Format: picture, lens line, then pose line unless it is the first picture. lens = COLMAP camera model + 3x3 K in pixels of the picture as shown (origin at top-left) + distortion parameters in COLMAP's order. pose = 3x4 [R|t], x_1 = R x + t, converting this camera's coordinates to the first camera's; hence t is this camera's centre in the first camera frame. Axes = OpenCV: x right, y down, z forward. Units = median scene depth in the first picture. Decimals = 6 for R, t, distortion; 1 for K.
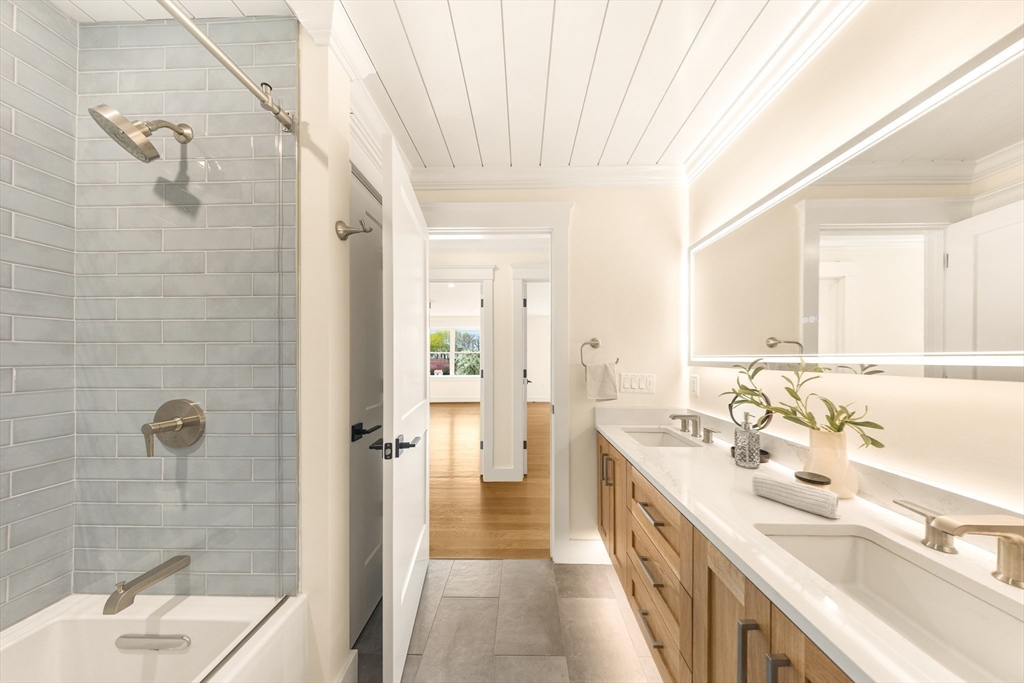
lens RADIAL K [[299.6, 0, 514.3], [0, 299.6, 354.9], [0, 0, 1]] dist [0.005738, -0.001408]
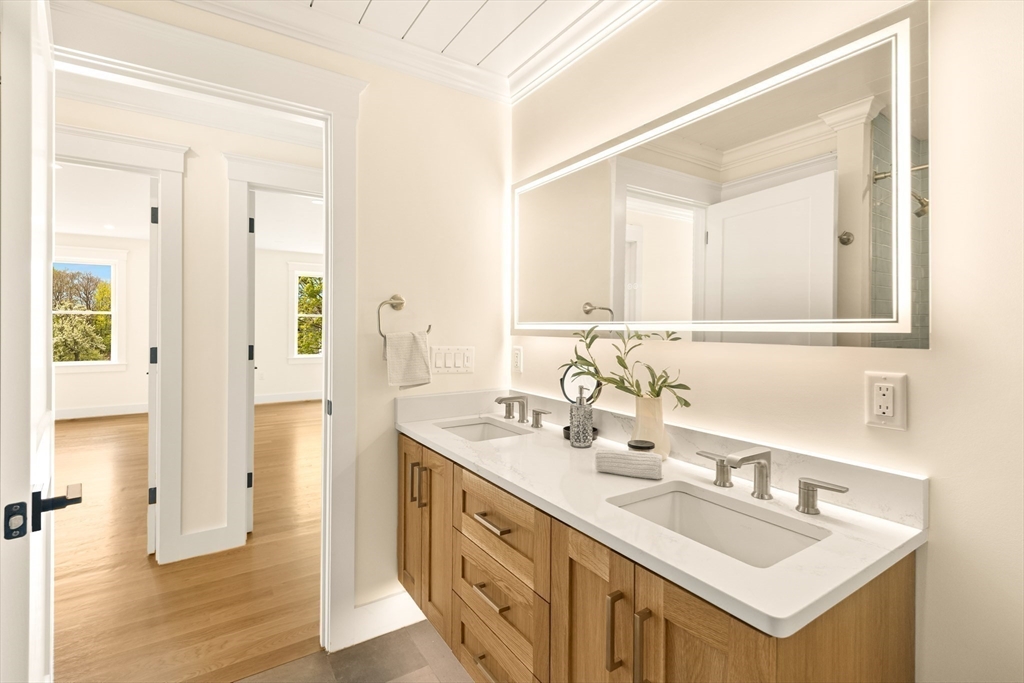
lens RADIAL K [[475.4, 0, 512.0], [0, 475.4, 325.7], [0, 0, 1]] dist [0.011960, -0.000879]
pose [[0.821906, 0.005416, 0.569597, -0.195981], [-0.010354, 0.999932, 0.005432, 0.007472], [-0.569529, -0.010362, 0.821906, -0.036394]]
